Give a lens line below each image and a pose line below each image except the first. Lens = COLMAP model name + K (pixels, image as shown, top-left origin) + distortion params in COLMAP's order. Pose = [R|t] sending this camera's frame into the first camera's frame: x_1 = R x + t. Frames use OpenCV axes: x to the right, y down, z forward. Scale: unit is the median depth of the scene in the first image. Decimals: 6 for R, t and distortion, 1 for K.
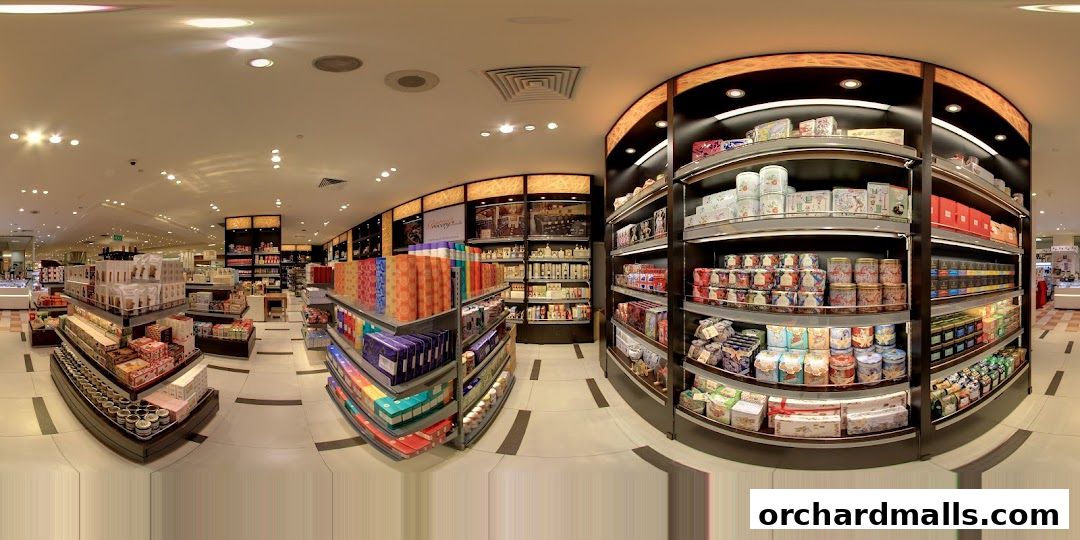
lens RADIAL K [[708.6, 0, 540.0], [0, 708.6, 270.0], [0, 0, 1]] dist [0.000314, 0.000006]
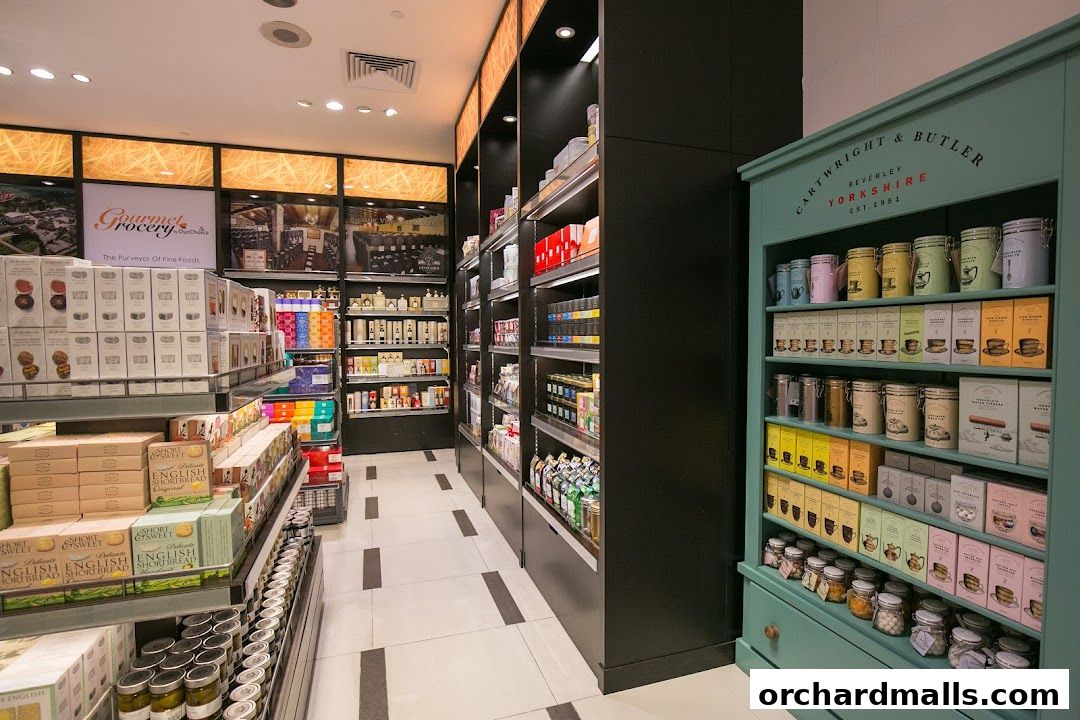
lens RADIAL K [[588.6, 0, 540.0], [0, 588.6, 360.0], [0, 0, 1]] dist [-0.002471, -0.002523]
pose [[0.965080, -0.013229, 0.261622, 0.011261], [0.006224, 0.999600, 0.027585, 0.012684], [-0.261882, -0.024993, 0.964776, 0.479486]]
